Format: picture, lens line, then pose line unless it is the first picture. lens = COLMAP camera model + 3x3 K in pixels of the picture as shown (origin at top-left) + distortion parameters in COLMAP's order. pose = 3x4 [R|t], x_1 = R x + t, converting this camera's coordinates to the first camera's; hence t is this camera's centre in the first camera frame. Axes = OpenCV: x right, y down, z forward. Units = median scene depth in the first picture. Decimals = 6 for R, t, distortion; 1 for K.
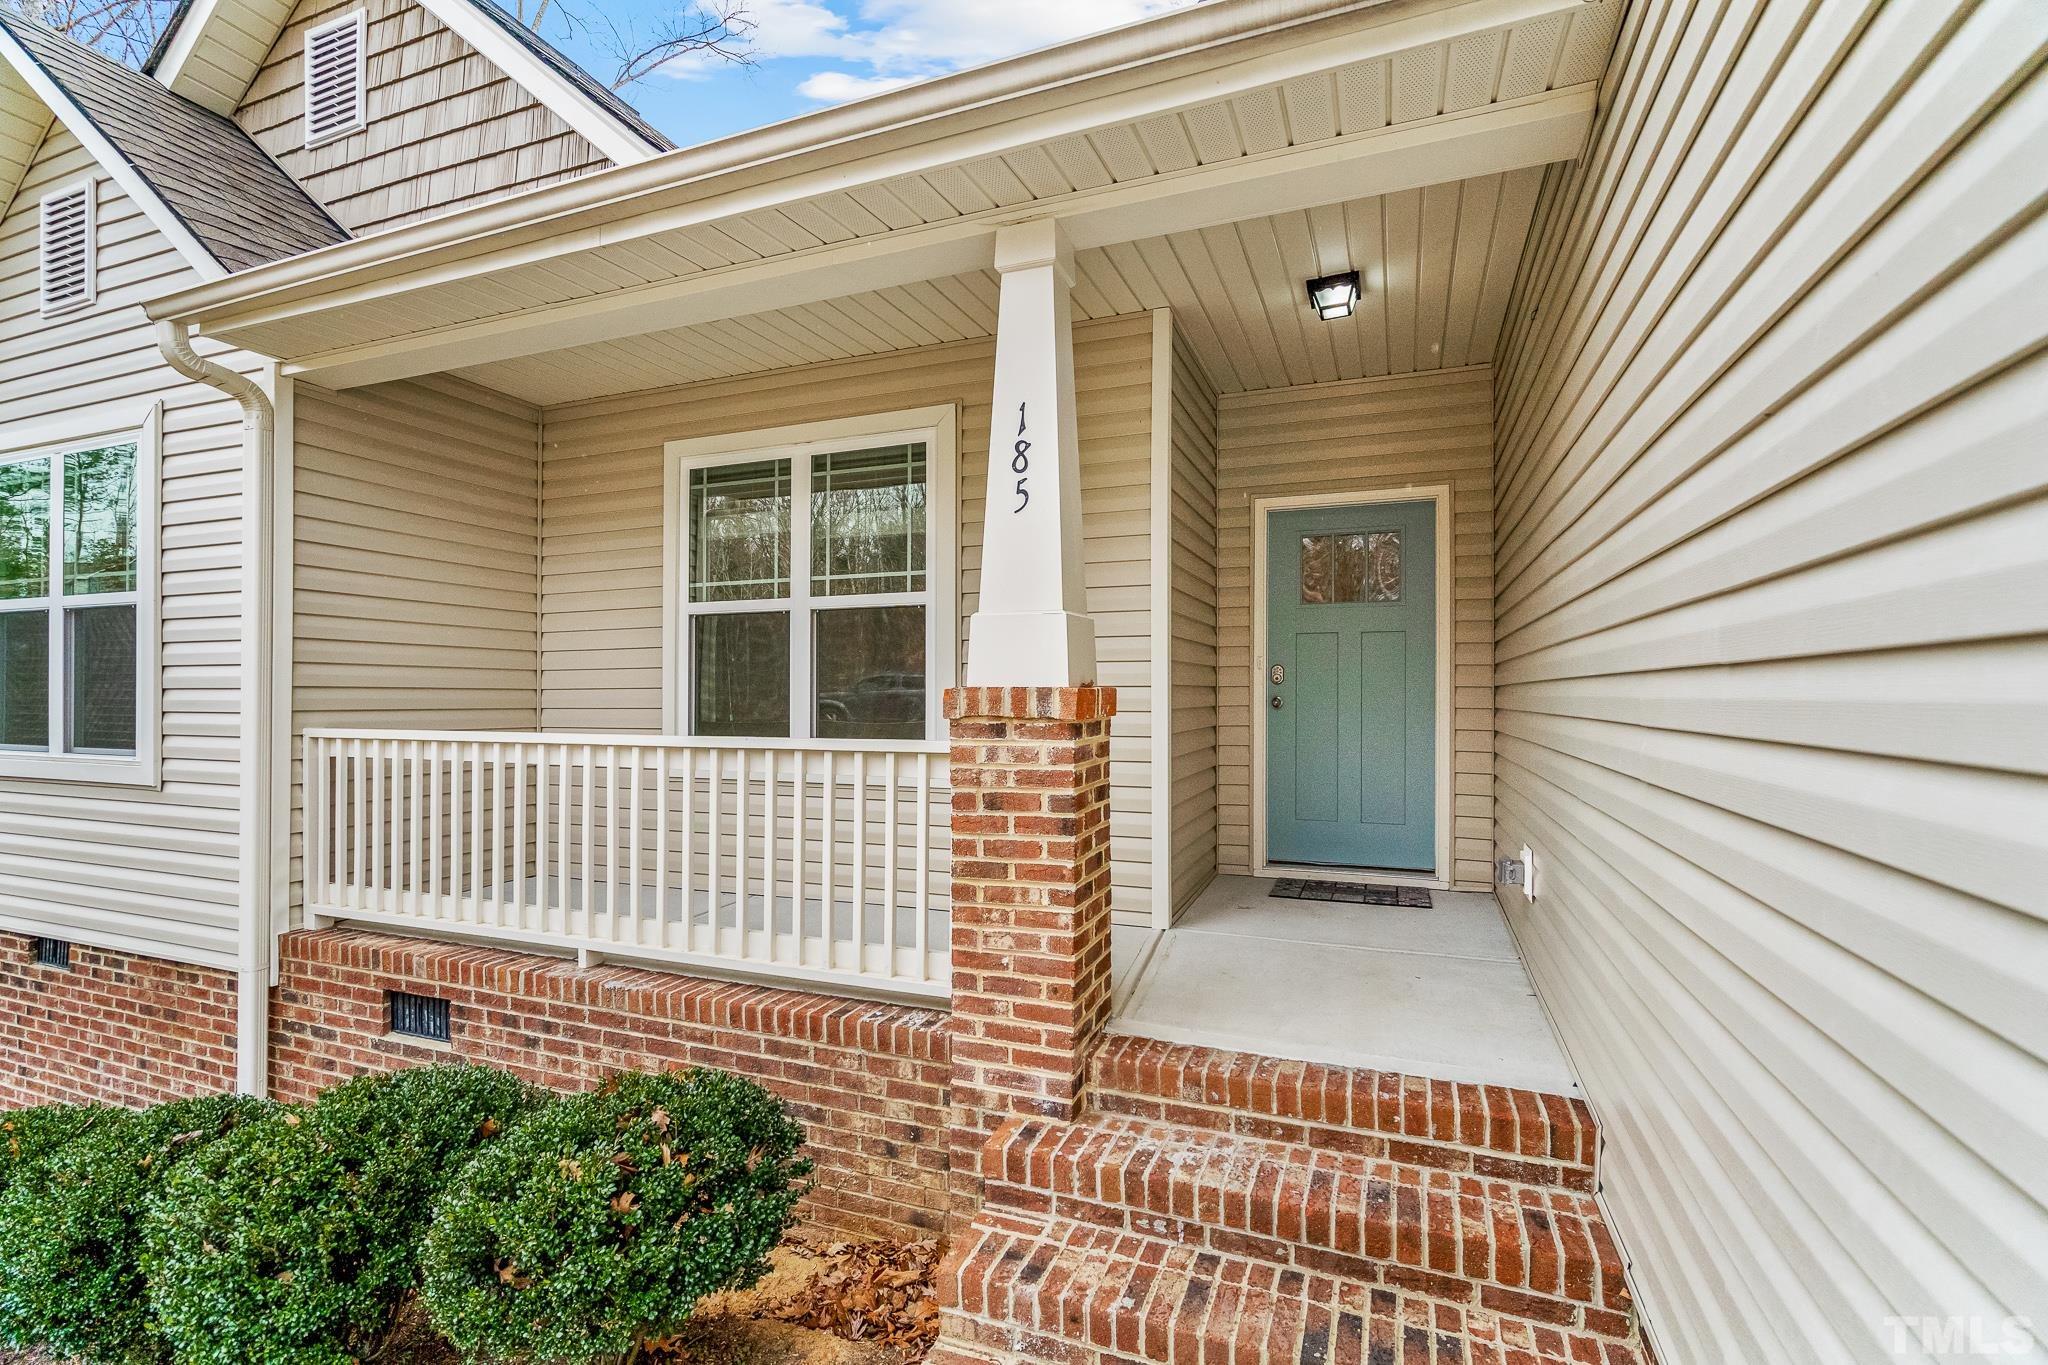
lens RADIAL K [[943.6, 0, 1028.6], [0, 943.6, 686.7], [0, 0, 1]] dist [0.000312, 0.000462]
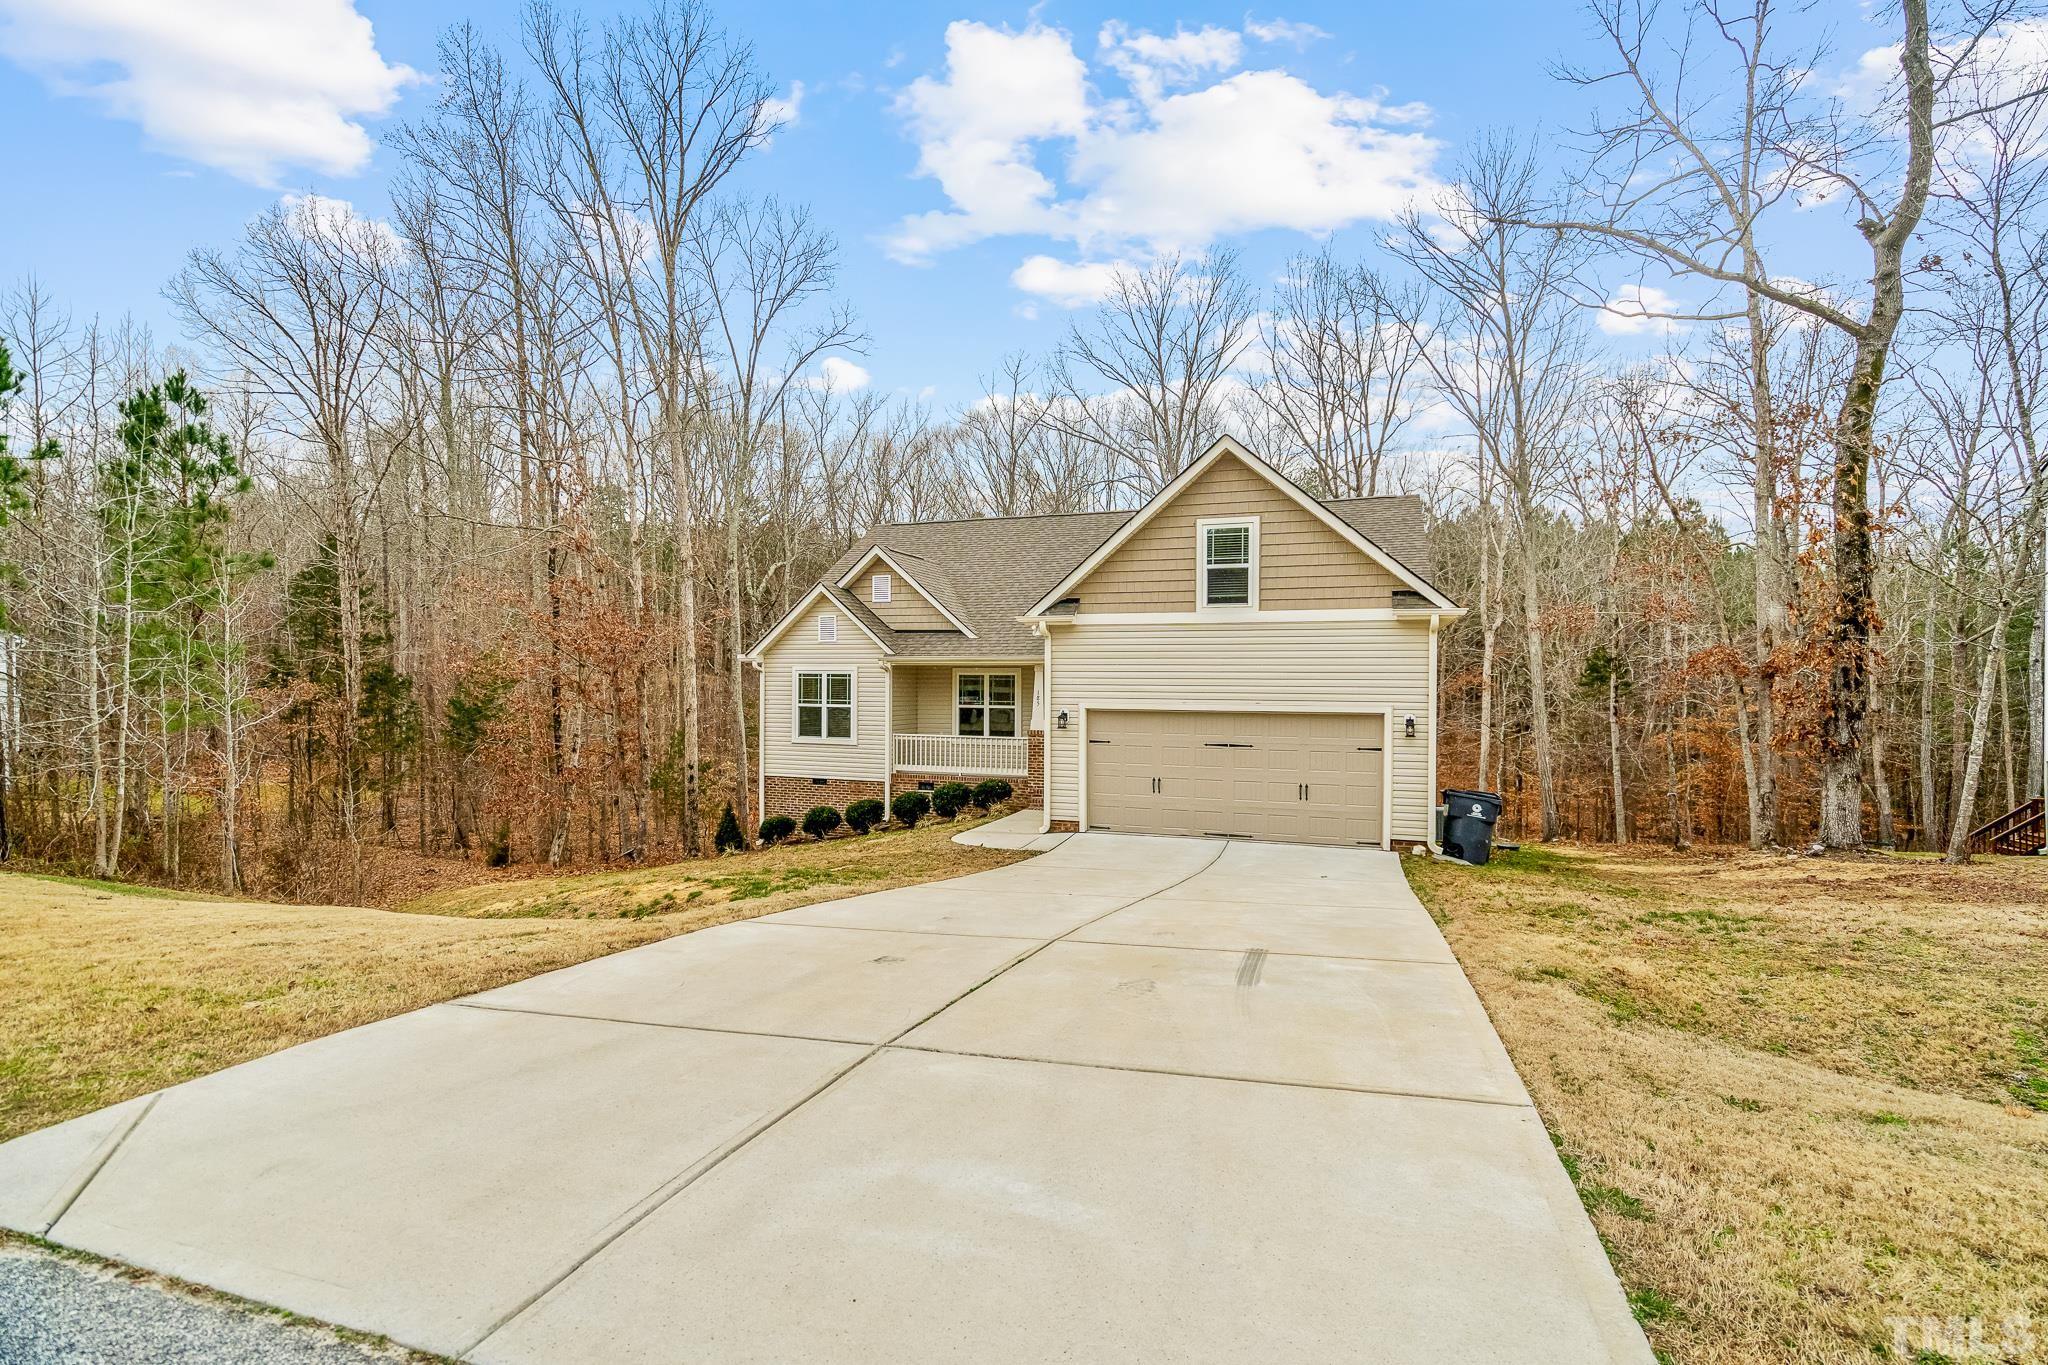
lens RADIAL K [[939.8, 0, 1032.3], [0, 939.8, 665.3], [0, 0, 1]] dist [-0.004059, 0.001499]
pose [[0.999387, 0.005025, 0.034646, -0.207278], [-0.004970, 0.999986, -0.001671, -0.333235], [-0.034654, 0.001498, 0.999398, -4.261465]]
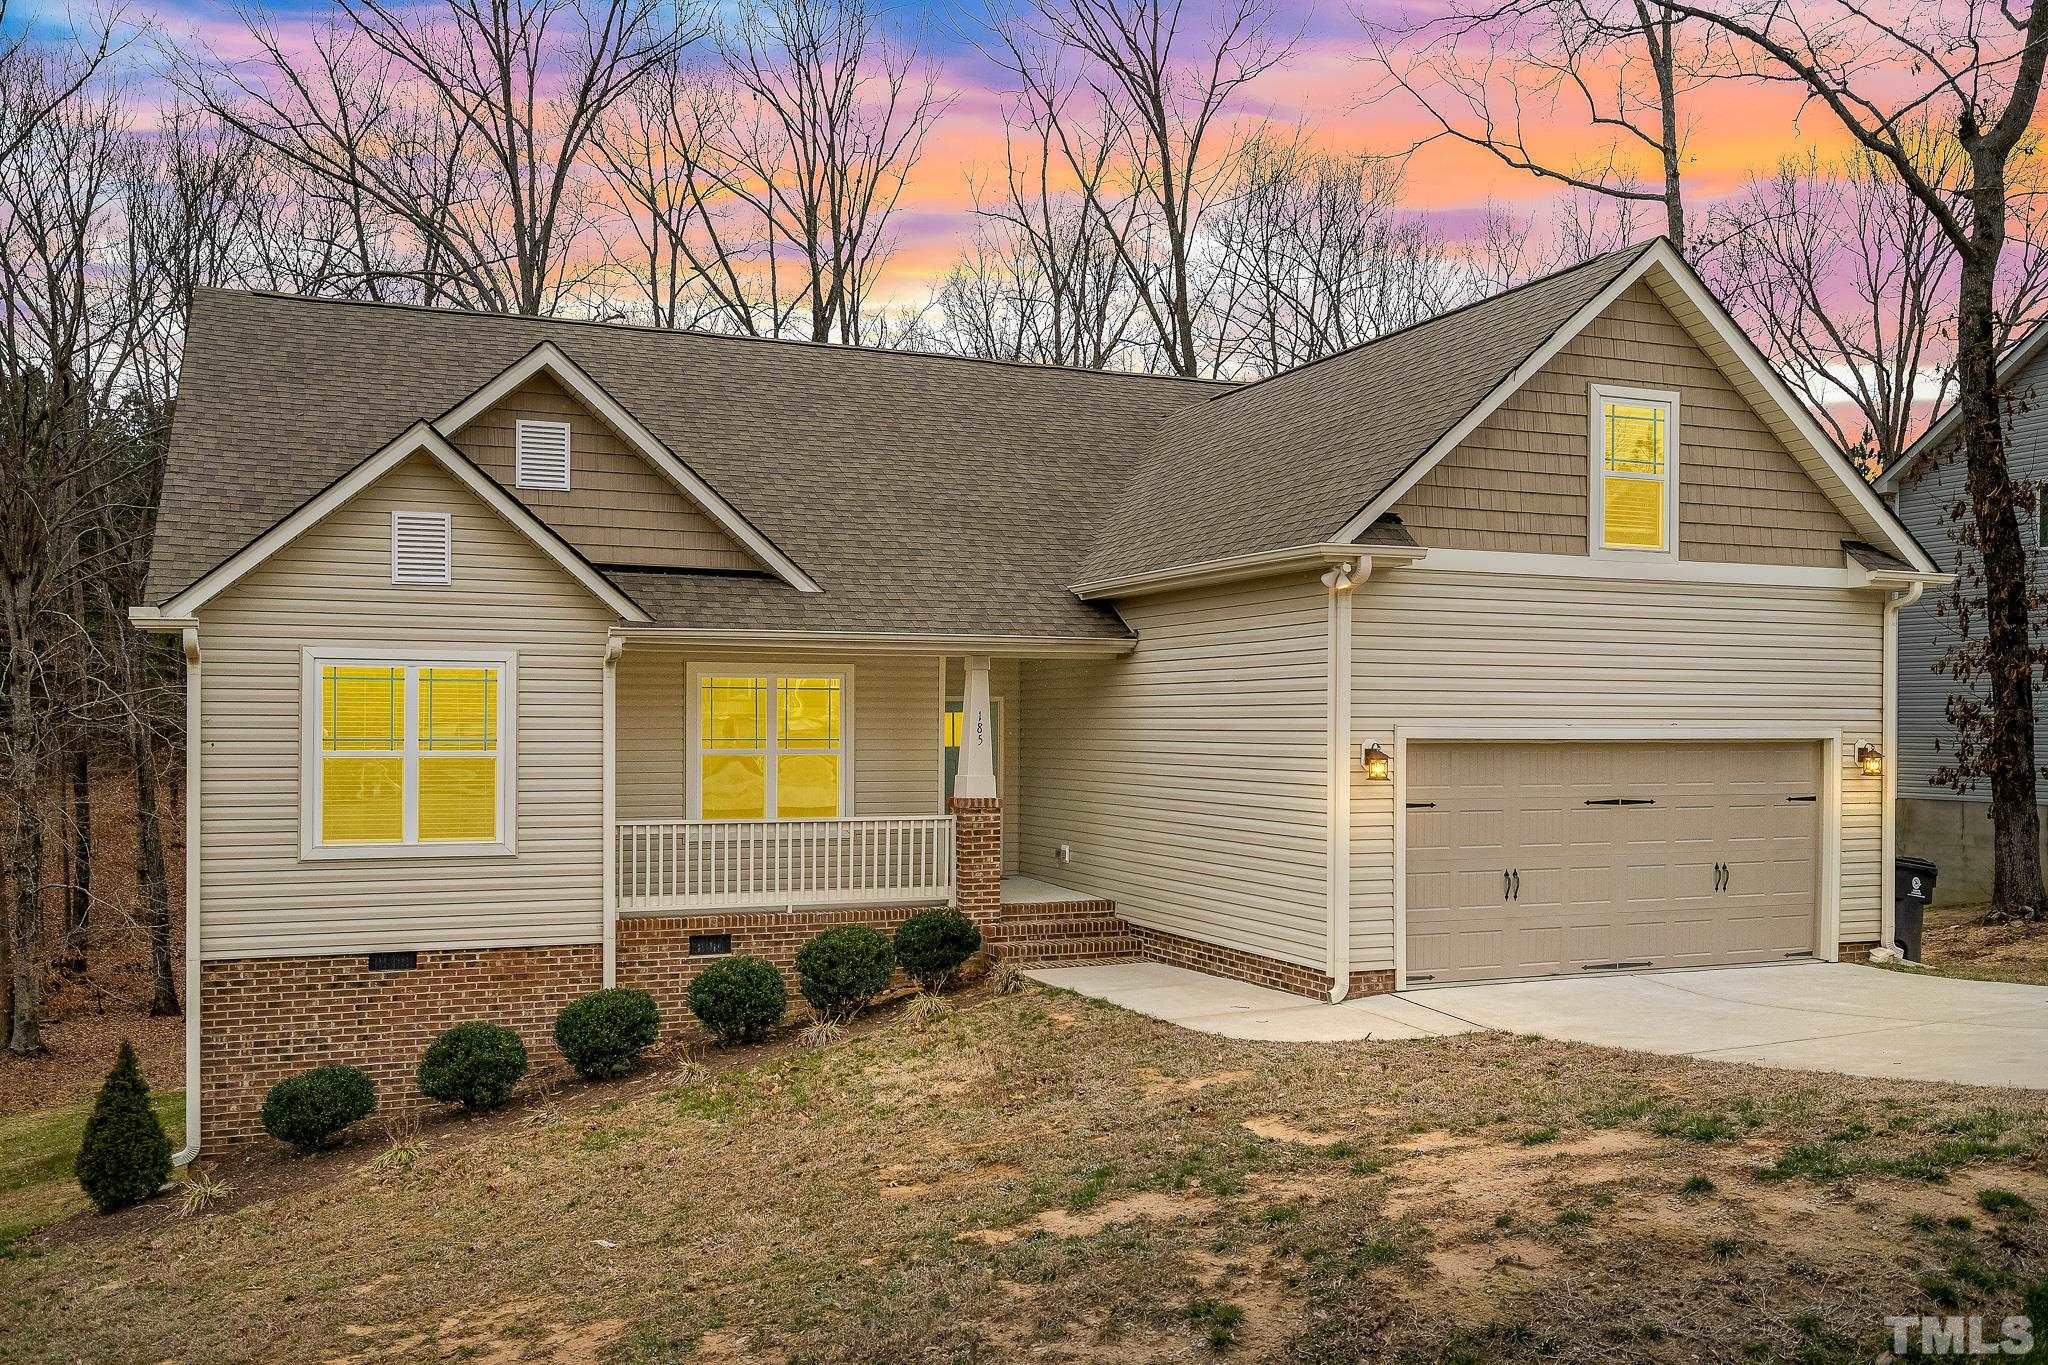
lens RADIAL K [[1724.6, 0, 1008.1], [0, 1724.6, 699.9], [0, 0, 1]] dist [0.015592, -0.024717]
pose [[0.718414, 0.011791, 0.695516, -2.865606], [-0.010493, 0.999926, -0.006113, -0.212319], [-0.695537, -0.002907, 0.718484, -2.355901]]
